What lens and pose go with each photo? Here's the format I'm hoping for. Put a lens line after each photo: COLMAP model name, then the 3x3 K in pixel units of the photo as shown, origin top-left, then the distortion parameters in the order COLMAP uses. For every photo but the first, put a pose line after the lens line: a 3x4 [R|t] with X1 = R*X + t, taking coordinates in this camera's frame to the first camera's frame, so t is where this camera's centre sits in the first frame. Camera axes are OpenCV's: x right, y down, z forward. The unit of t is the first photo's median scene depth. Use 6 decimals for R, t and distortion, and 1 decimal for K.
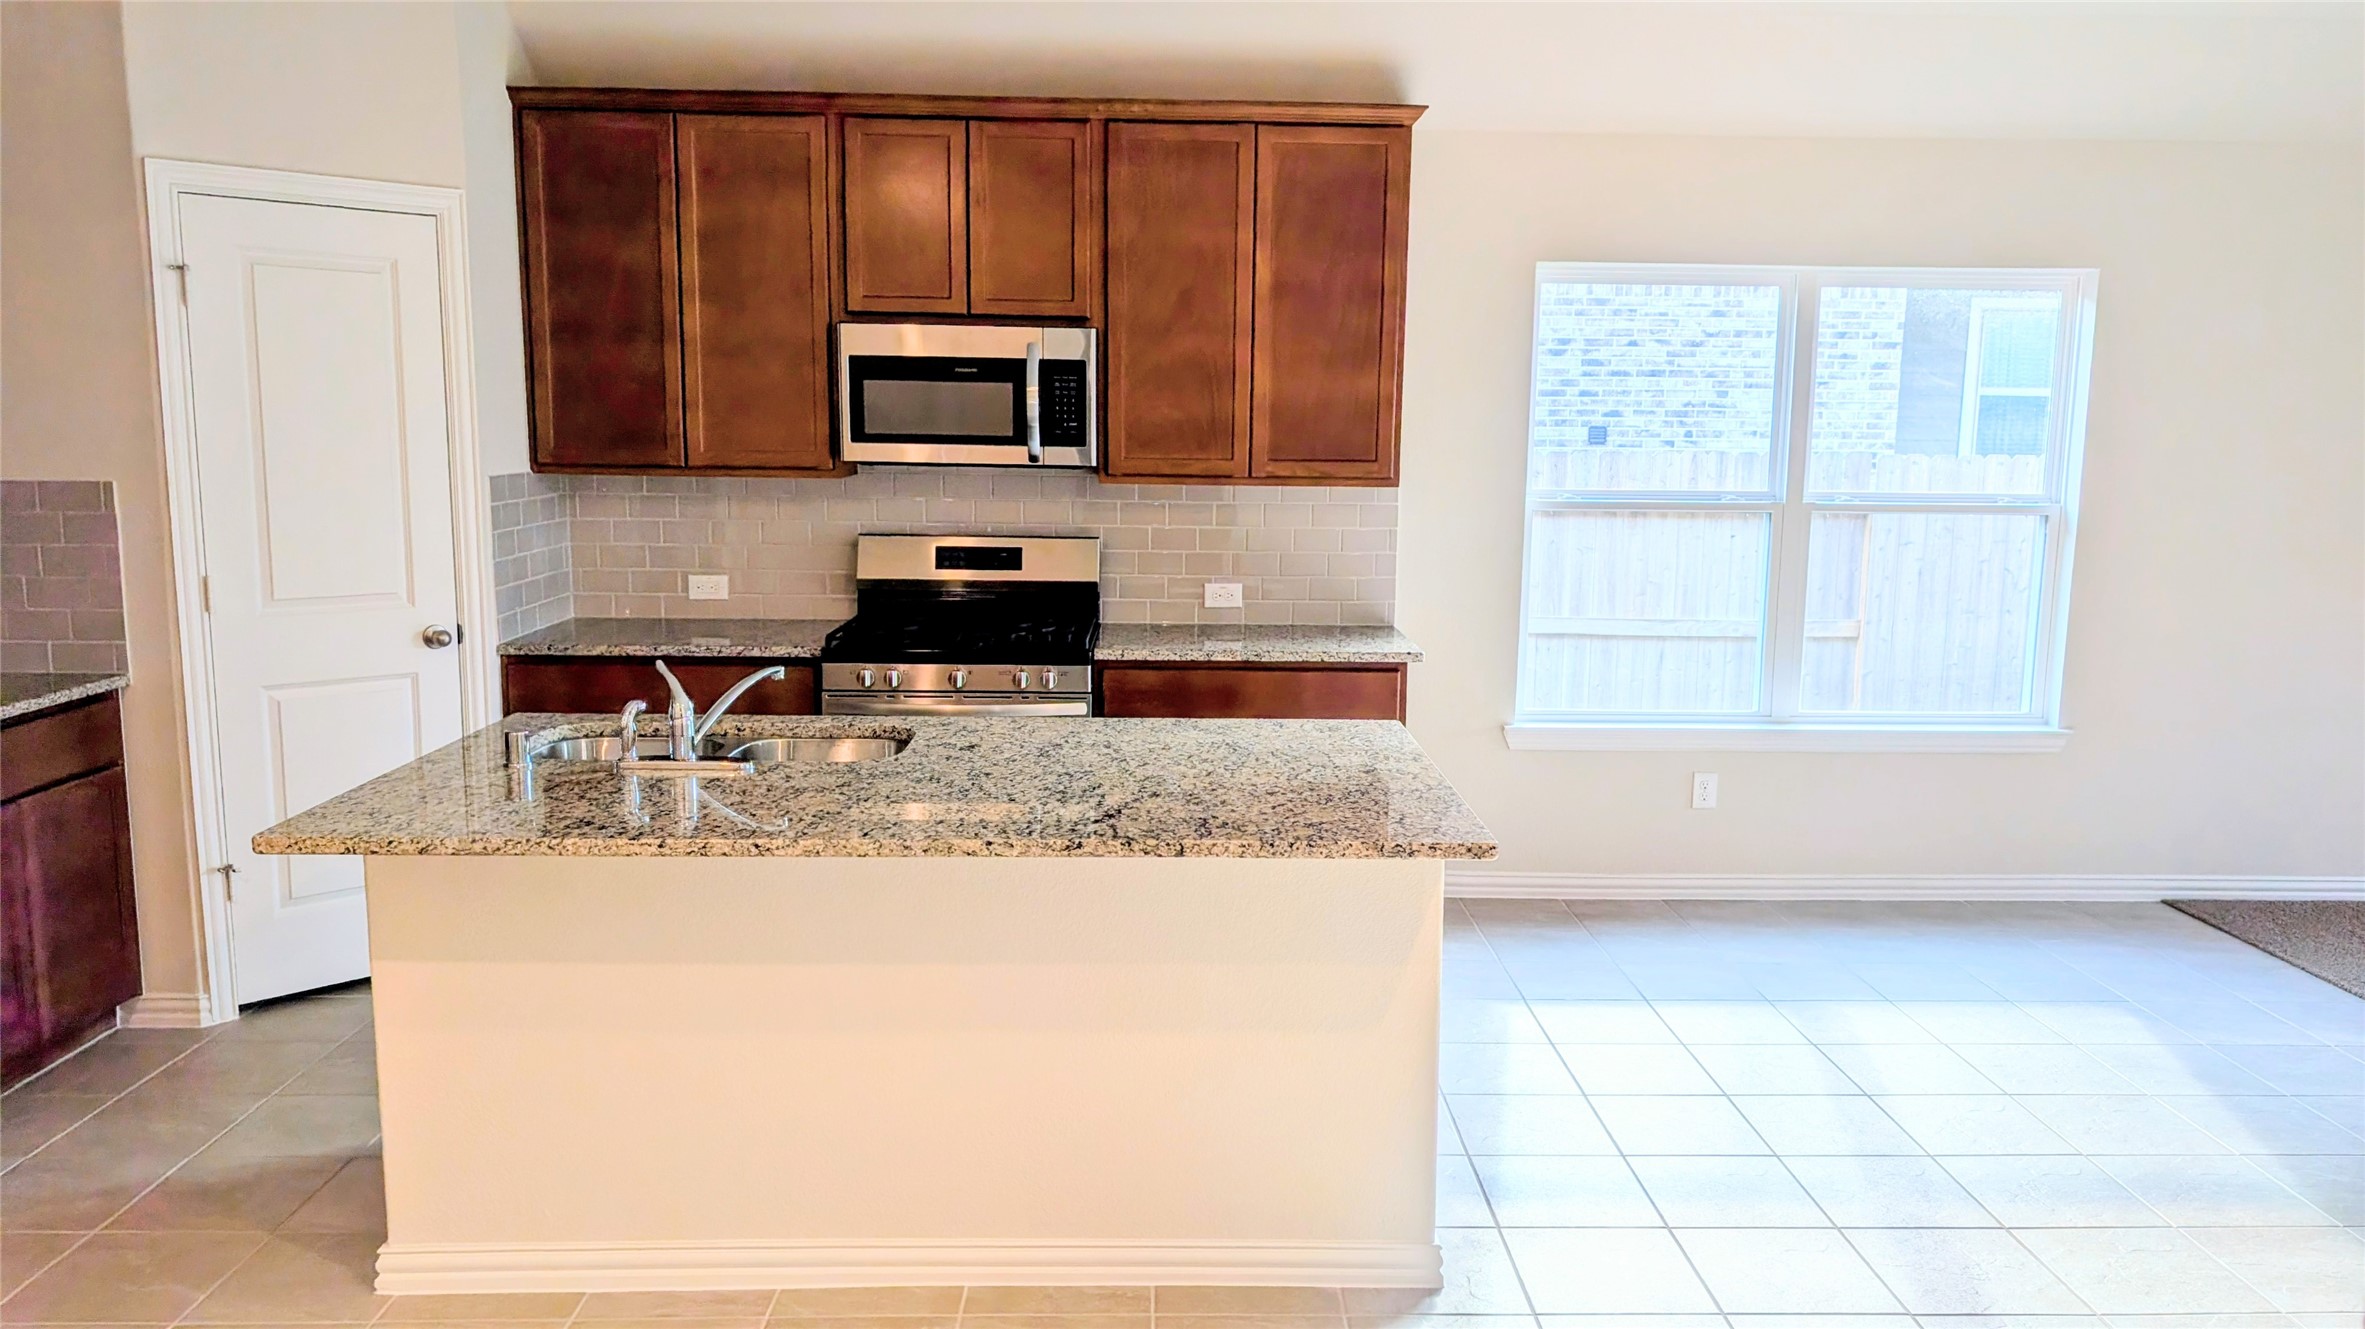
lens RADIAL K [[1695.1, 0, 1183.4], [0, 1695.1, 674.5], [0, 0, 1]] dist [0.012444, -0.000493]
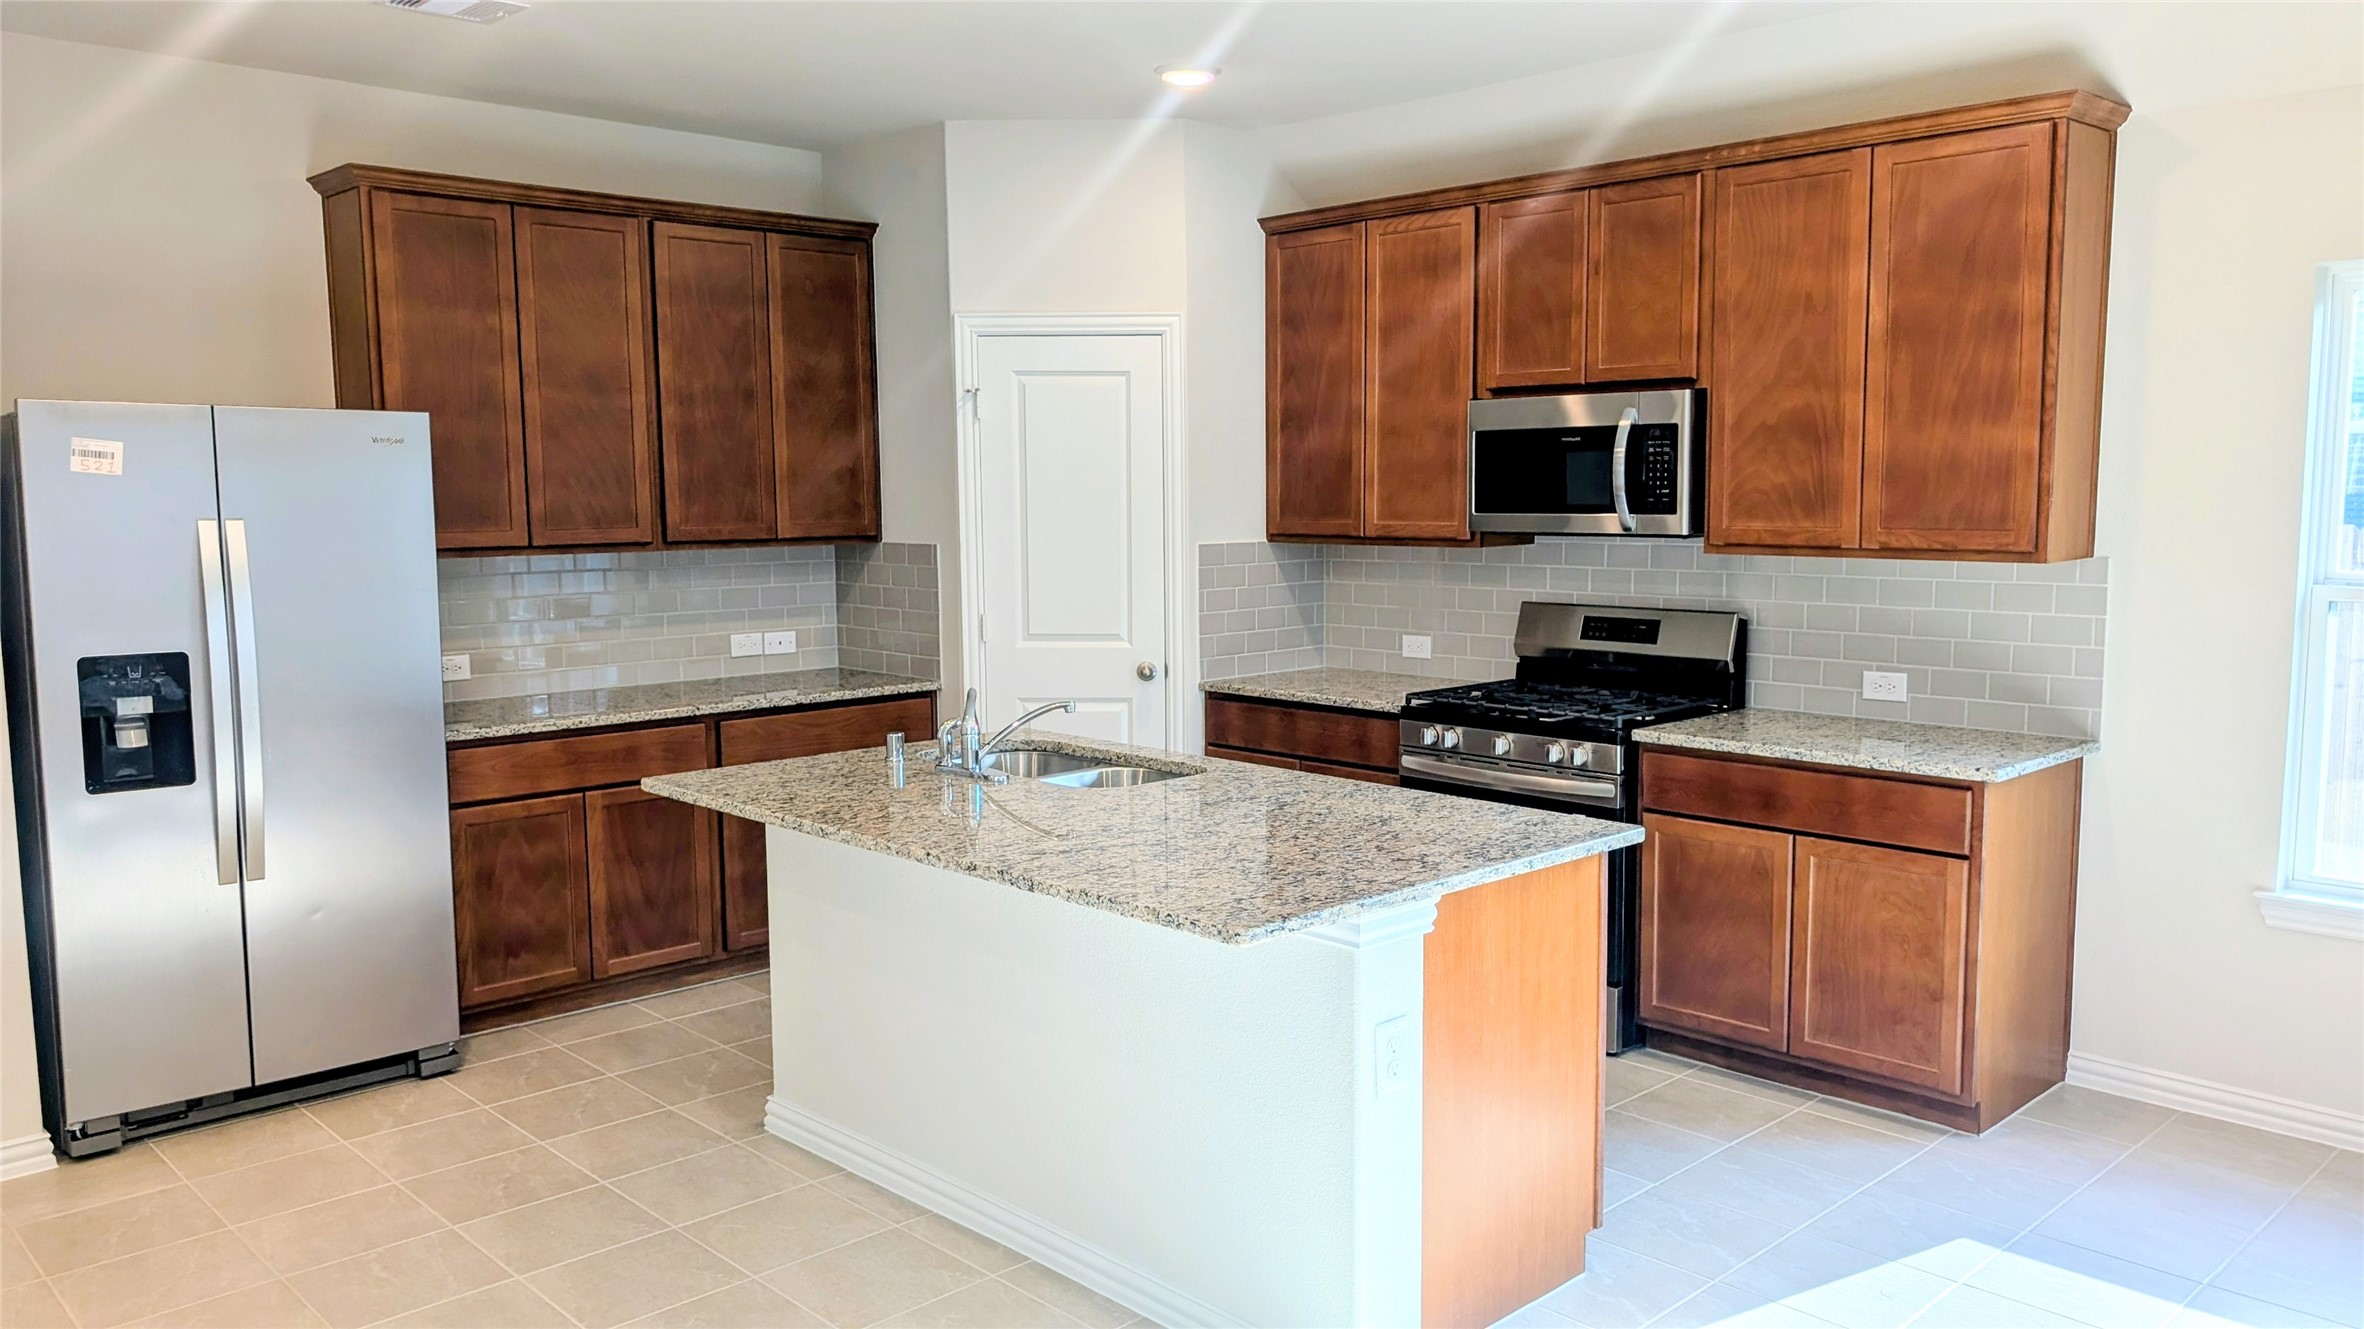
lens RADIAL K [[1694.4, 0, 1179.4], [0, 1694.4, 657.2], [0, 0, 1]] dist [0.012444, -0.000493]
pose [[0.677506, 0.056335, -0.733357, 0.449477], [-0.093854, 0.995533, -0.010232, -0.020849], [0.729505, 0.075760, 0.679767, 0.168741]]
